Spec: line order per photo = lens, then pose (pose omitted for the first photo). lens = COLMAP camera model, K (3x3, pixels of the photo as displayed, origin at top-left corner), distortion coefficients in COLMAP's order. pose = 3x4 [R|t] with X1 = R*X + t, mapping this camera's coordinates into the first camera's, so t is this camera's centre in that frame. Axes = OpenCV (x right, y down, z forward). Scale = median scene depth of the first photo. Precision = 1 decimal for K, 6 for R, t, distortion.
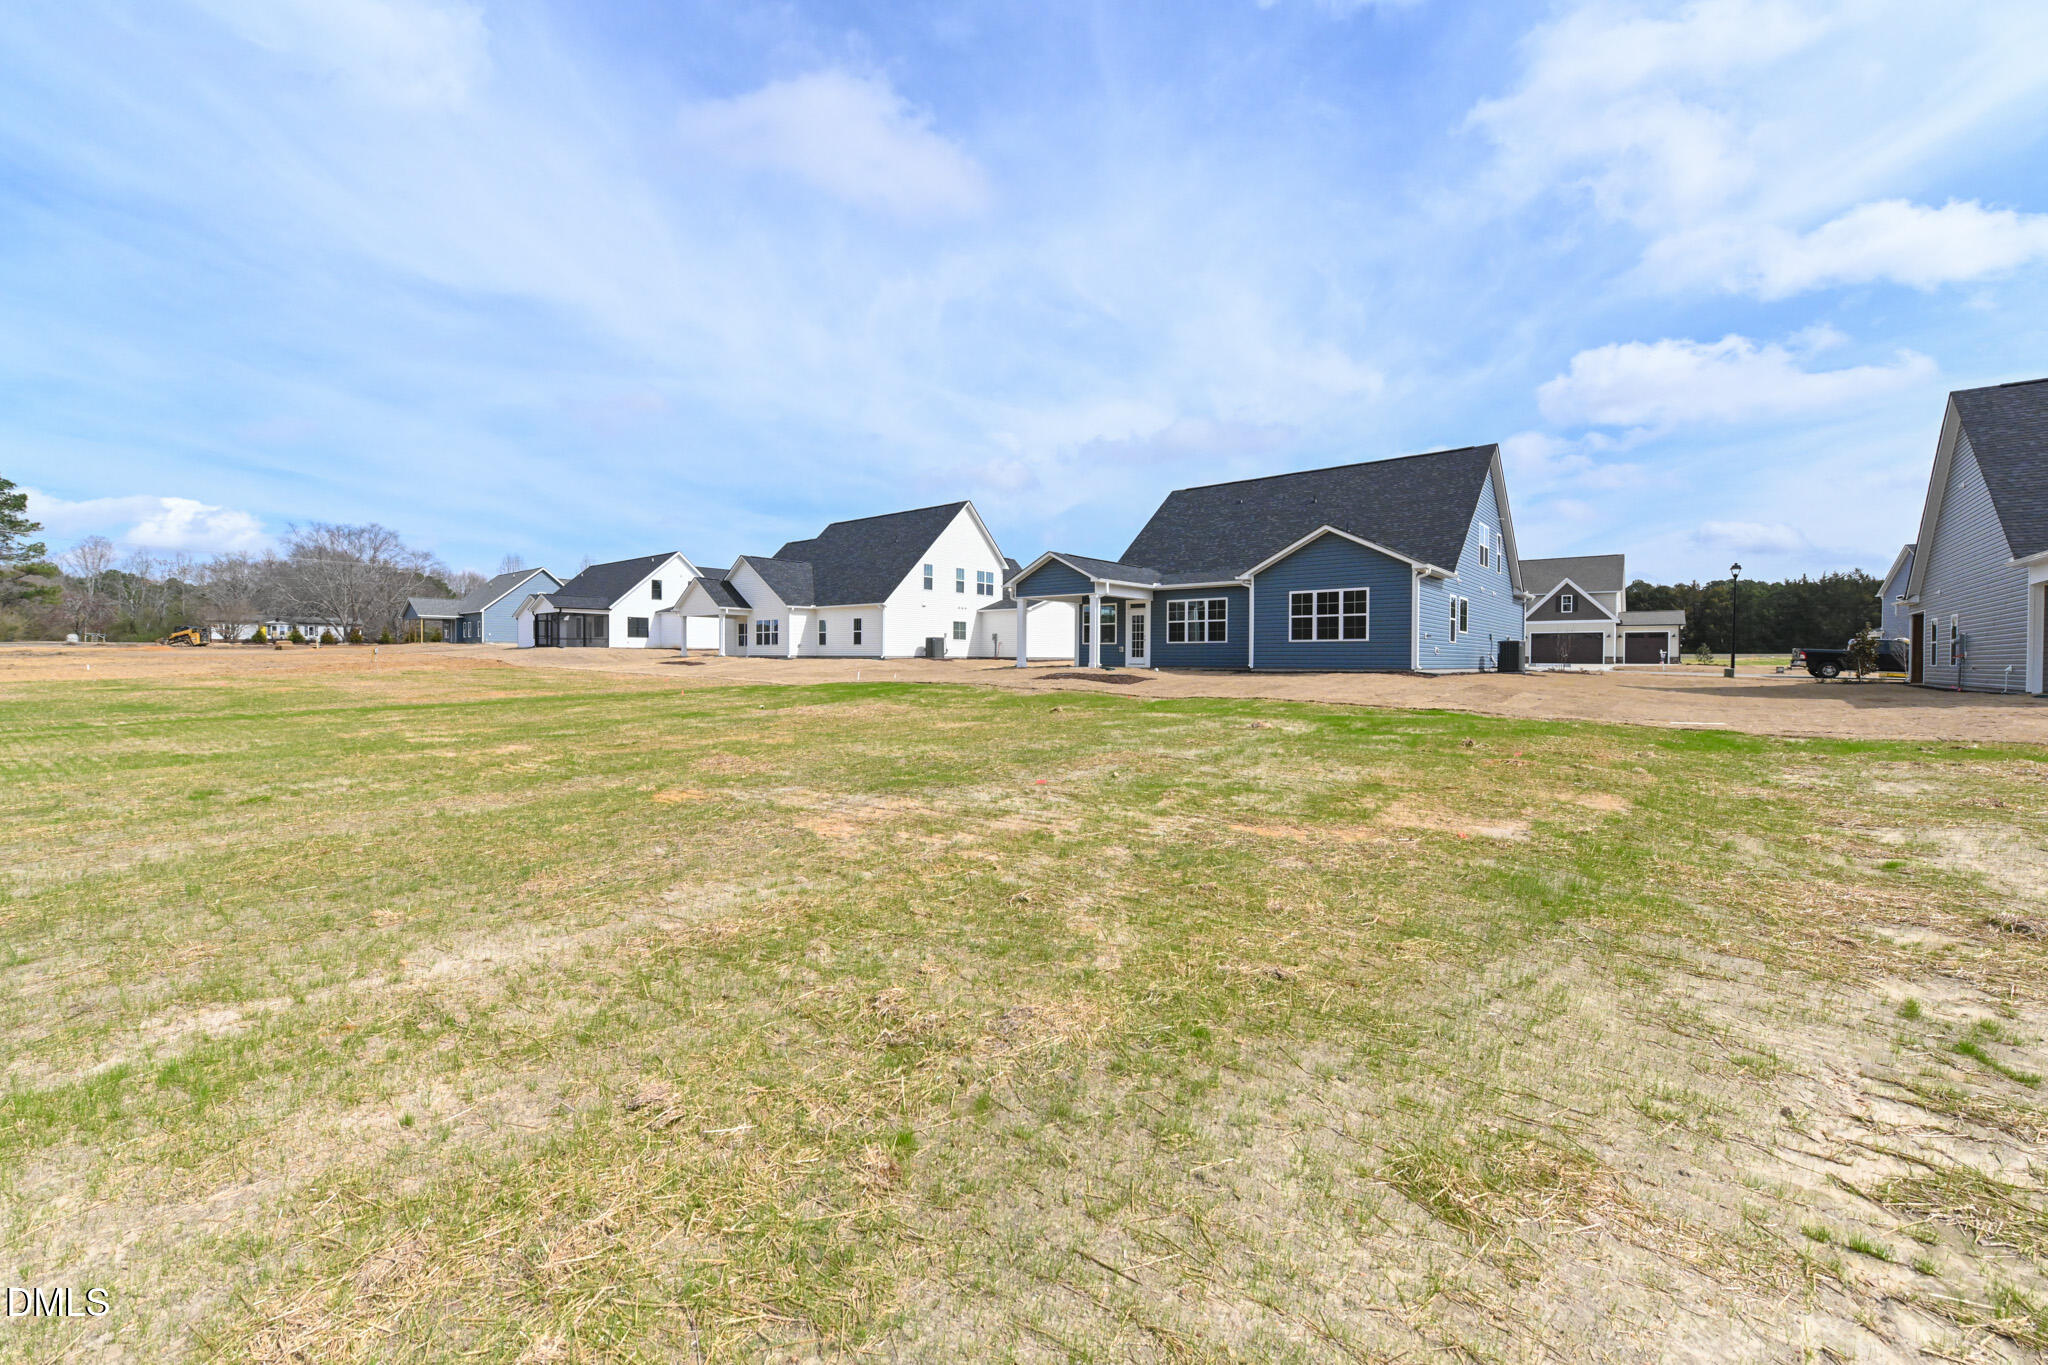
lens RADIAL K [[806.7, 0, 1025.0], [0, 806.7, 674.1], [0, 0, 1]] dist [-0.002365, -0.000069]
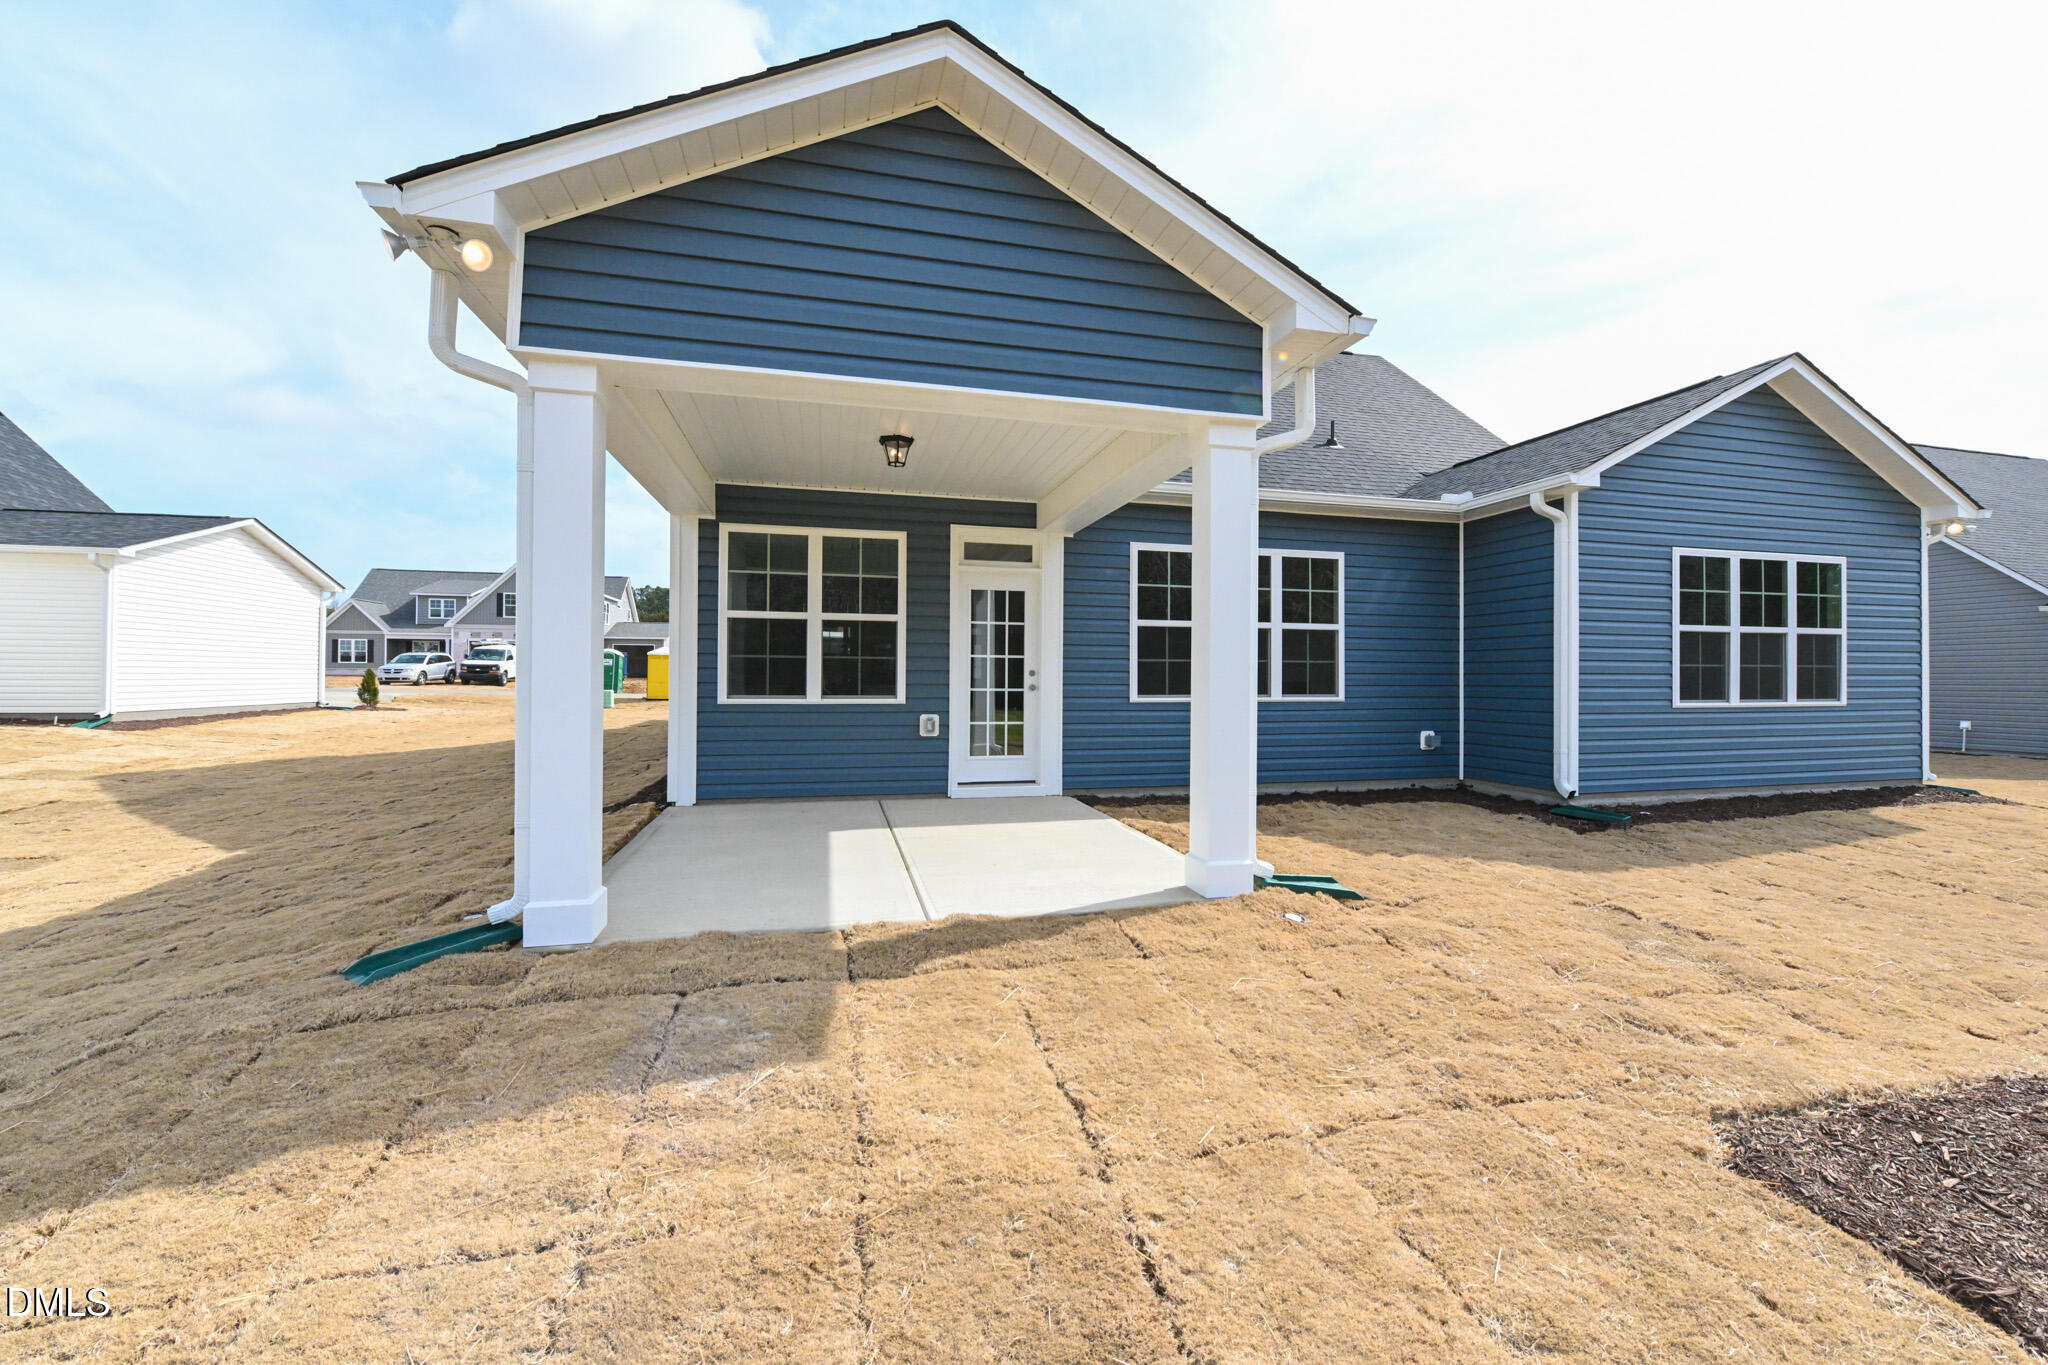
lens RADIAL K [[806.7, 0, 1028.4], [0, 806.7, 673.5], [0, 0, 1]] dist [-0.002365, -0.000069]
pose [[0.598161, -0.000229, 0.801376, -0.055545], [0.009461, 0.999932, -0.006776, -0.044909], [-0.801320, 0.011635, 0.598123, 0.846680]]
